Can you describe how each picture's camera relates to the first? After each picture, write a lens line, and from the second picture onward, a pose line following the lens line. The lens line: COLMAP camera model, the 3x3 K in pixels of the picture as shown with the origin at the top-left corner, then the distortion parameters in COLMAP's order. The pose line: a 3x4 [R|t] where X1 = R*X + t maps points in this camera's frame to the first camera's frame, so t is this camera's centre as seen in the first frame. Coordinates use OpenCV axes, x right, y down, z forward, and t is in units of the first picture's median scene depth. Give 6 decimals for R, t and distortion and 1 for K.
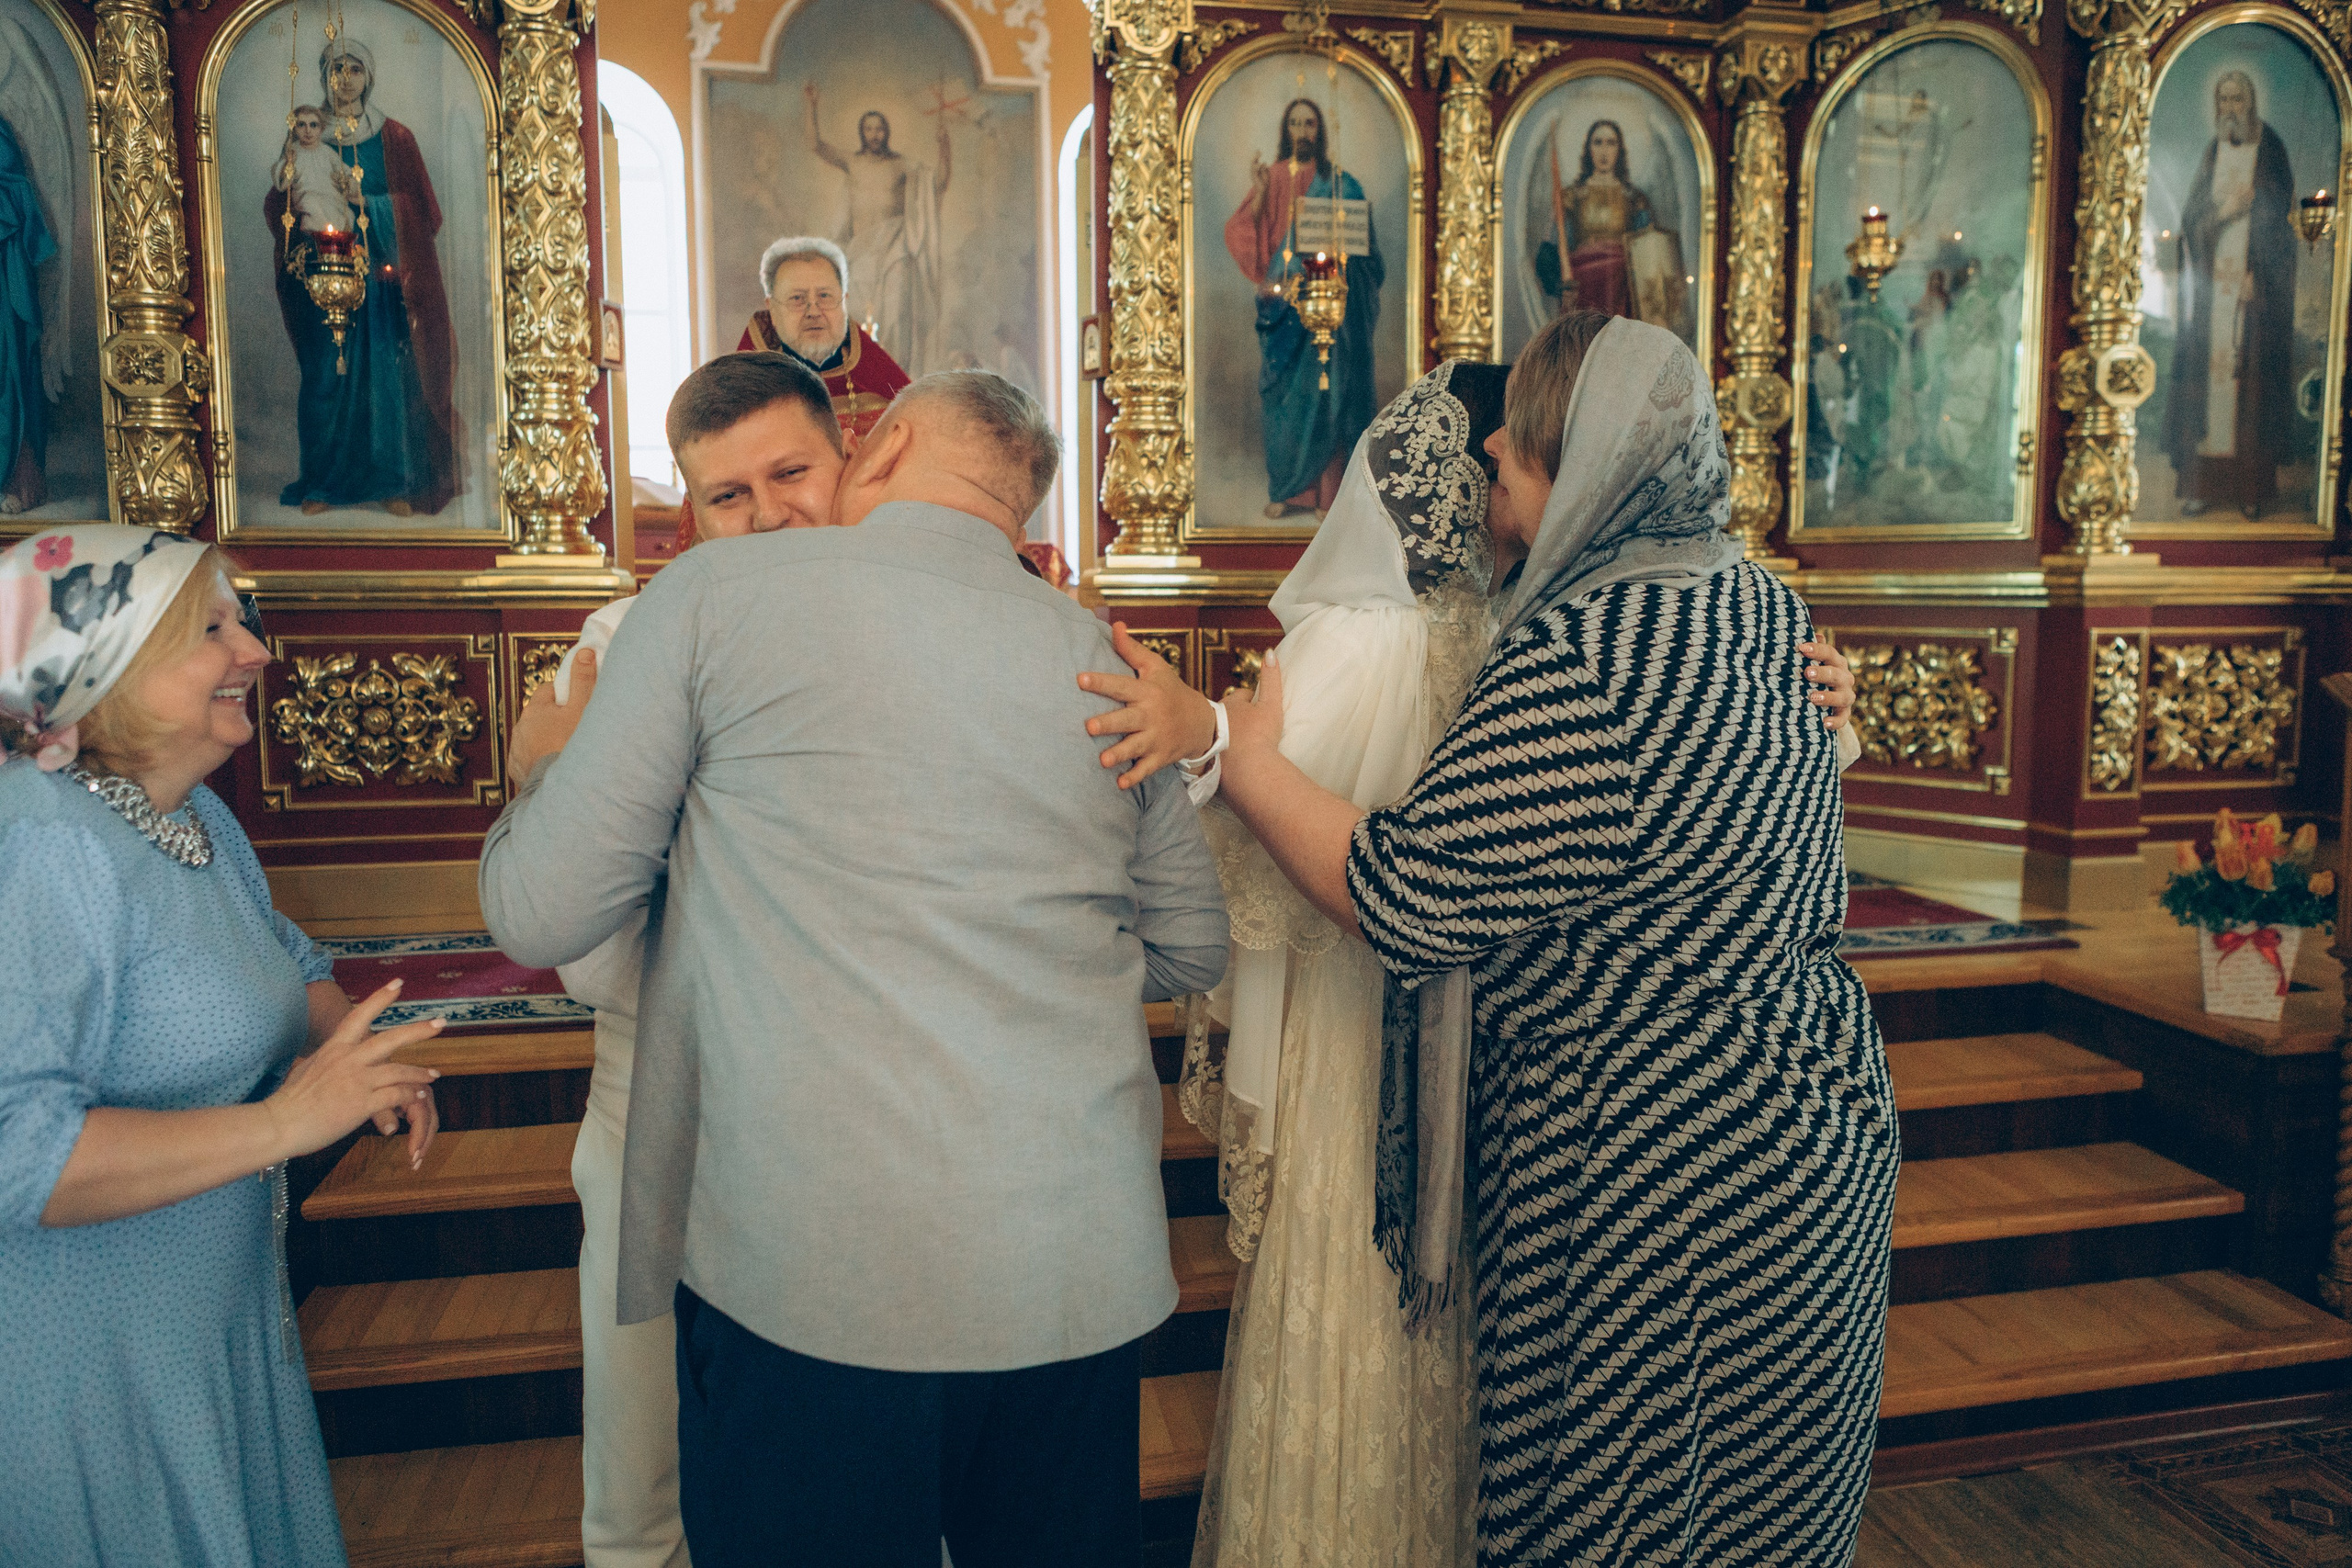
lens RADIAL K [[1637.8, 0, 1228.8], [0, 1637.8, 744.7], [0, 0, 1]] dist [-0.031834, 0.021098]
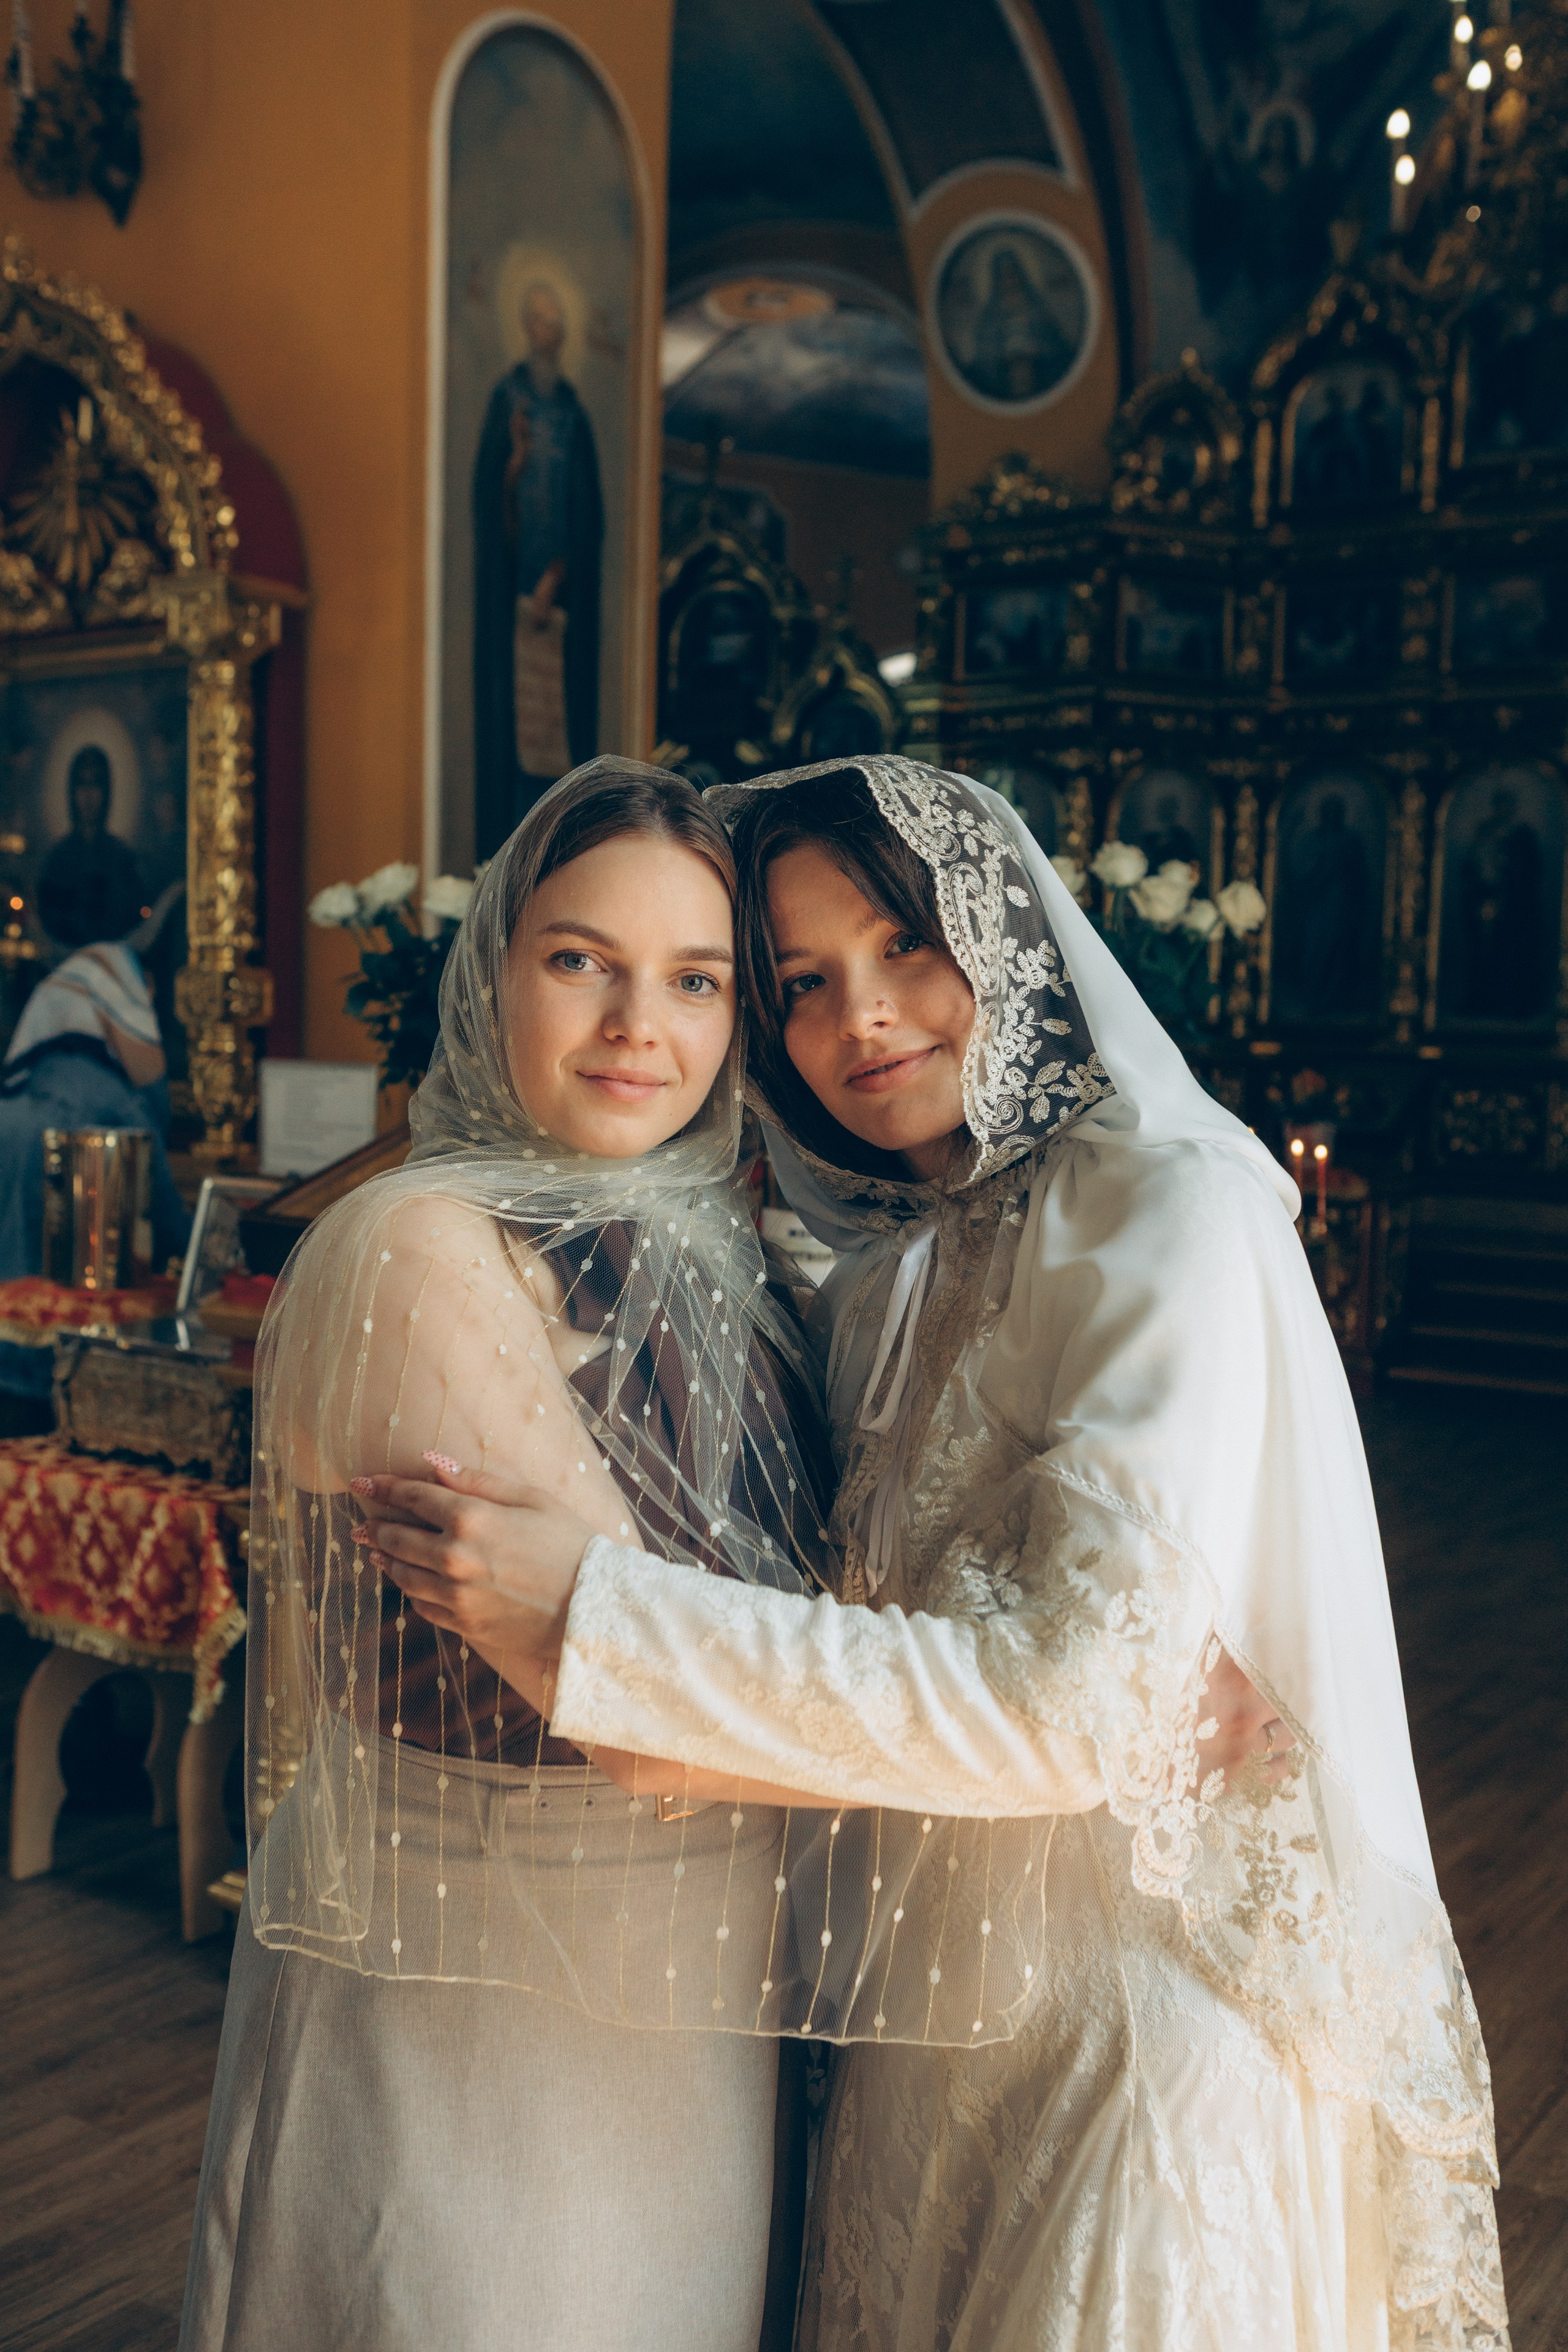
lens RADIAL K [[2292.8, 0, 774.4], [0, 2292.8, 1175.0], [0, 0, 1]] dist [0.003715, 0.000000]
pose [[0.692434, 0.063846, -0.718651, 0.878487], [-0.101510, 0.994790, -0.009429, 0.160667], [0.714304, 0.079479, 0.695308, -1.545386]]
